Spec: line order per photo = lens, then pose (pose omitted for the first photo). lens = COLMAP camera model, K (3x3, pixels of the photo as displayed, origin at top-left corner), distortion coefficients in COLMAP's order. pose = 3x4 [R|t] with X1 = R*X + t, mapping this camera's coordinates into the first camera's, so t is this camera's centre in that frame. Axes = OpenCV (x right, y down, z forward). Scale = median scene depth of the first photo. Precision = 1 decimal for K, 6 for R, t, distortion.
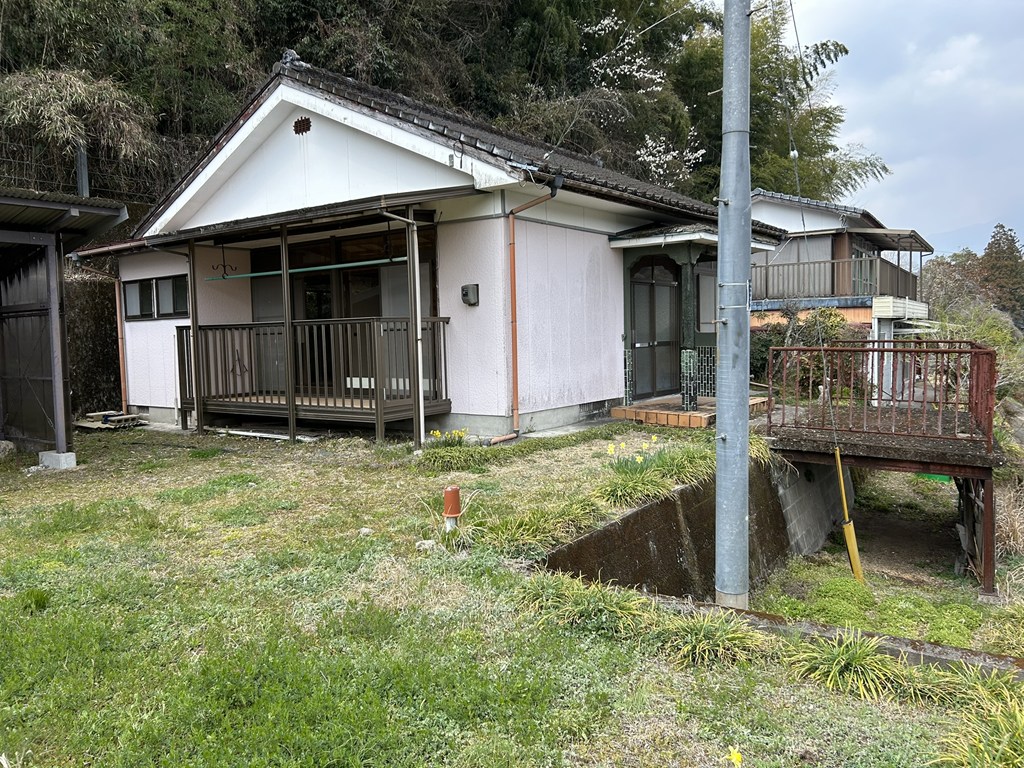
lens RADIAL K [[765.2, 0, 512.0], [0, 765.2, 384.0], [0, 0, 1]] dist [-0.004939, -0.000864]
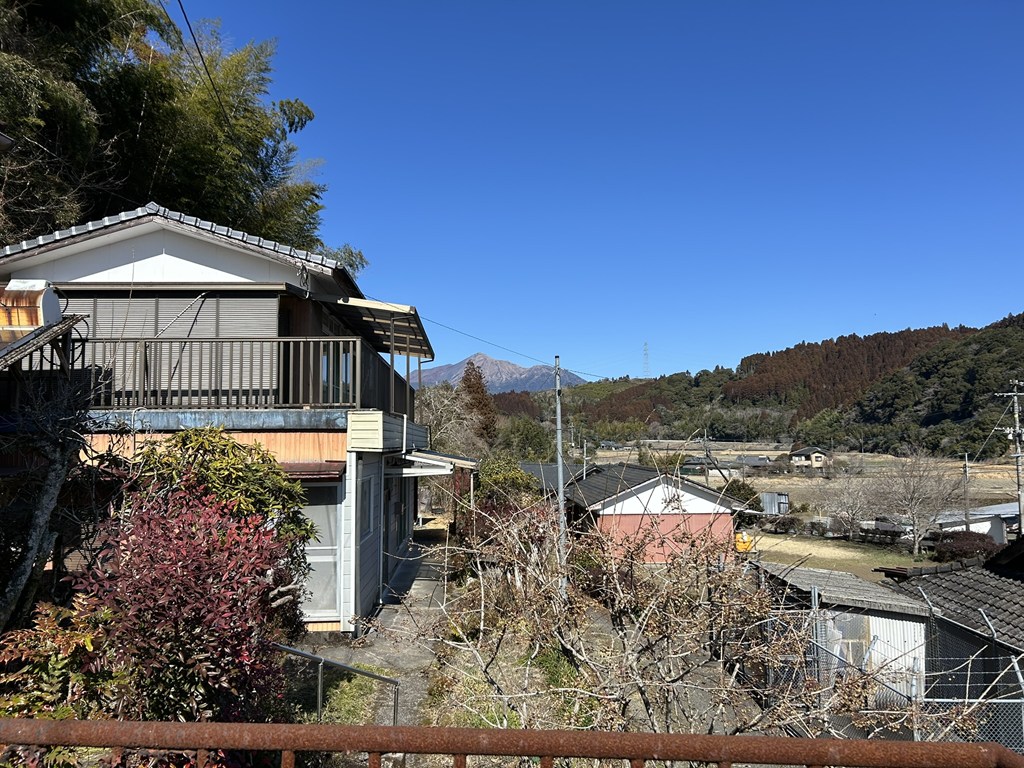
lens RADIAL K [[765.2, 0, 512.0], [0, 765.2, 384.0], [0, 0, 1]] dist [-0.004939, -0.000864]
pose [[0.811344, 0.065499, 0.580888, 0.246645], [0.026117, 0.988649, -0.147956, -0.049516], [-0.583985, 0.135214, 0.800424, 0.491058]]
